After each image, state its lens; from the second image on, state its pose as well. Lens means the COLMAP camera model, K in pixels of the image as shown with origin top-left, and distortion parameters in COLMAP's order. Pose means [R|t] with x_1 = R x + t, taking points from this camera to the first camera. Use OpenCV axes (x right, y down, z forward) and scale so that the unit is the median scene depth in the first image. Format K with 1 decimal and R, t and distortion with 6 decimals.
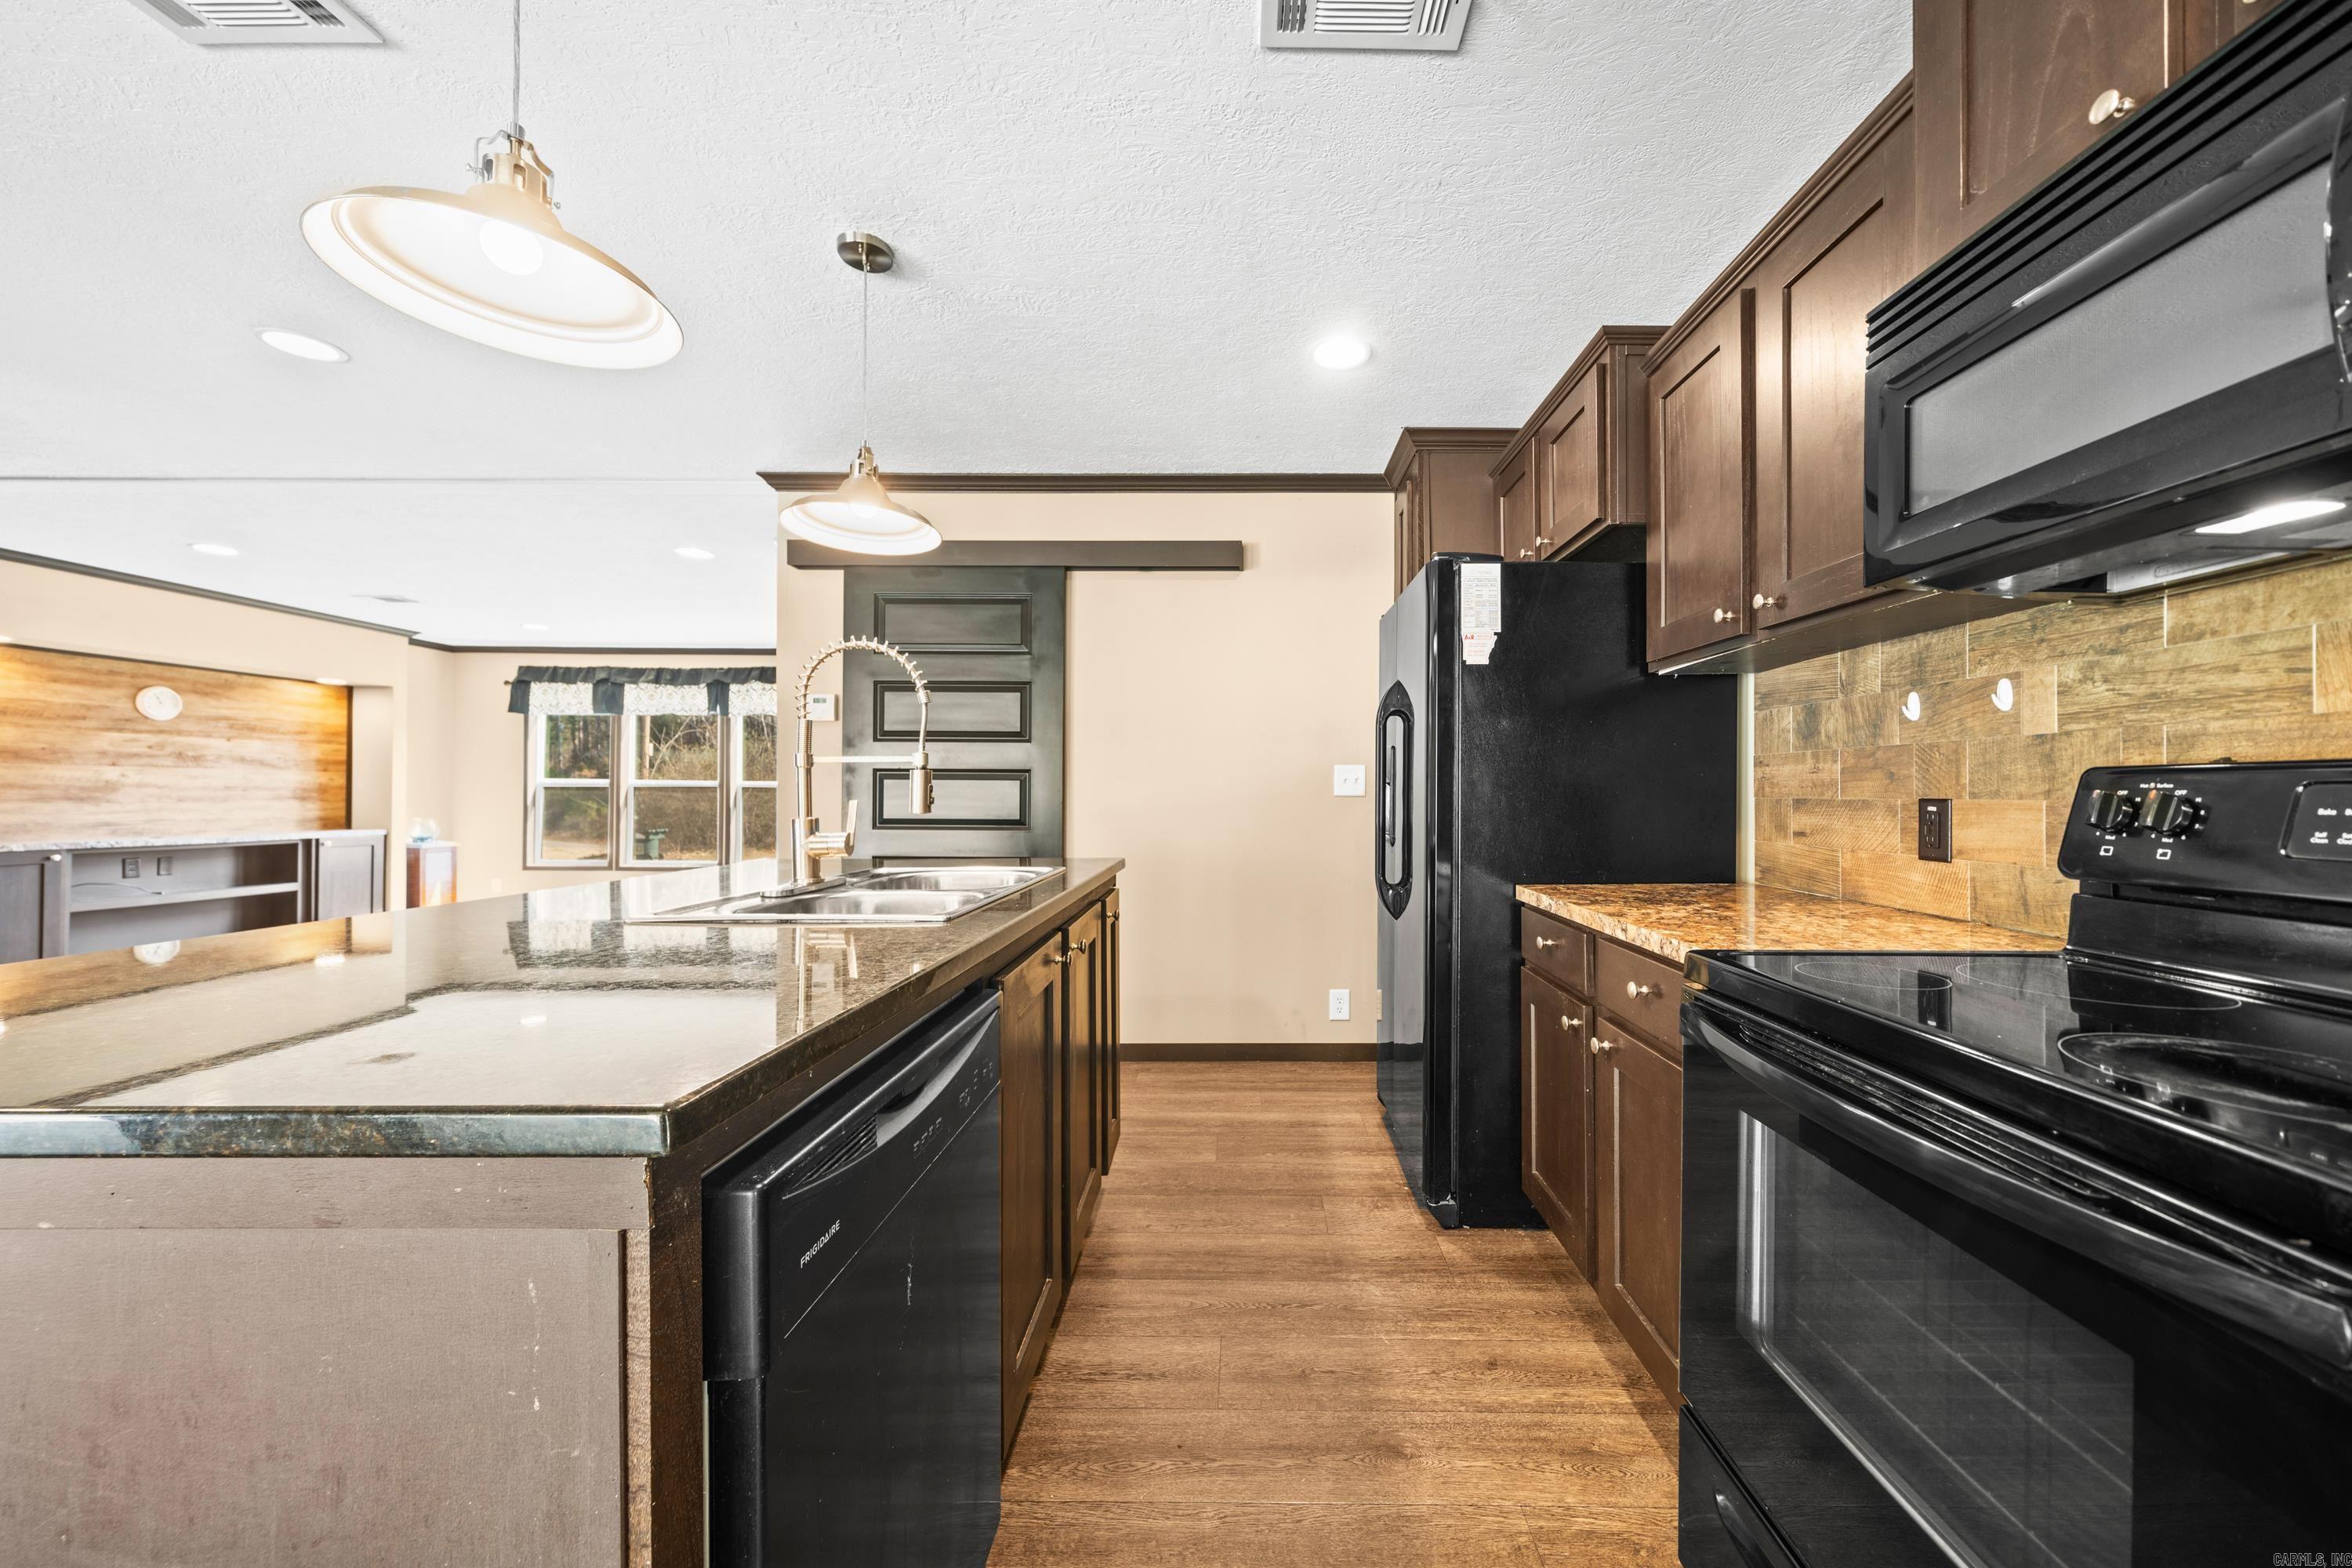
lens RADIAL K [[805.9, 0, 1226.6], [0, 805.9, 793.2], [0, 0, 1]] dist [-0.008177, 0.001825]
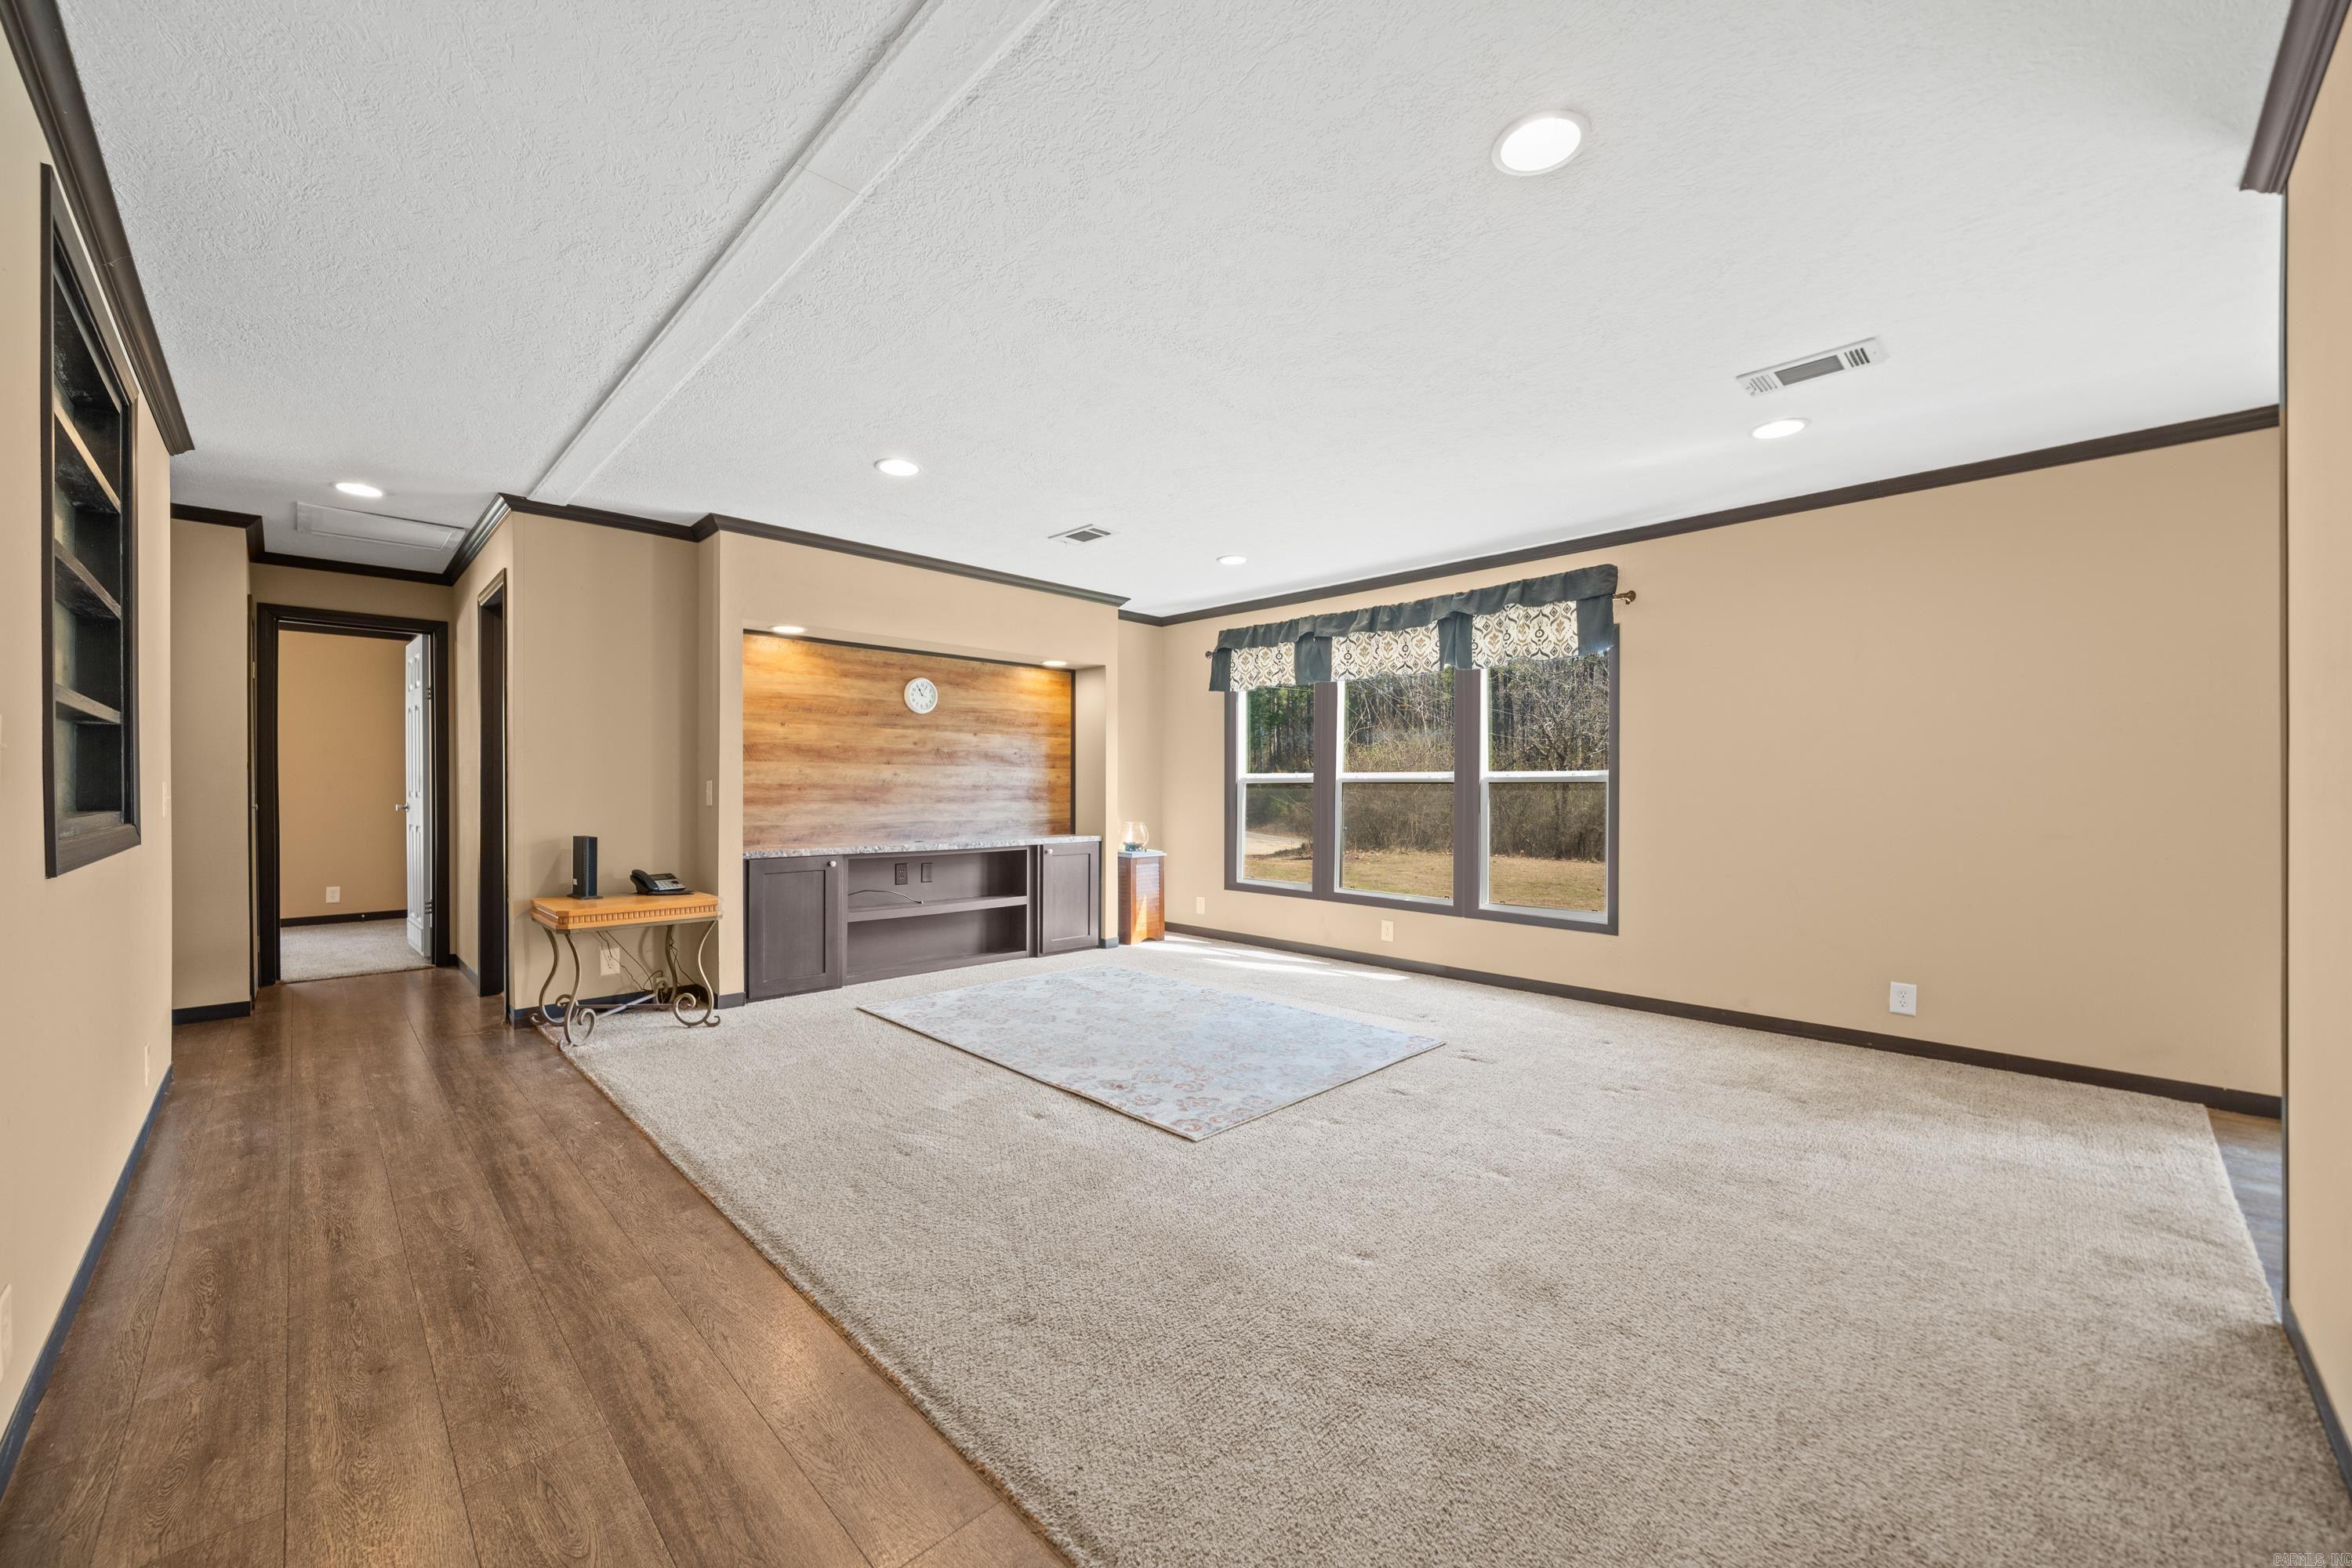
lens RADIAL K [[878.5, 0, 1184.8], [0, 878.5, 787.4], [0, 0, 1]] dist [-0.002025, -0.000276]
pose [[0.709945, -0.005365, -0.704237, -0.362775], [0.003501, 0.999986, -0.004089, -0.001529], [0.704249, 0.000438, 0.709953, 0.438169]]
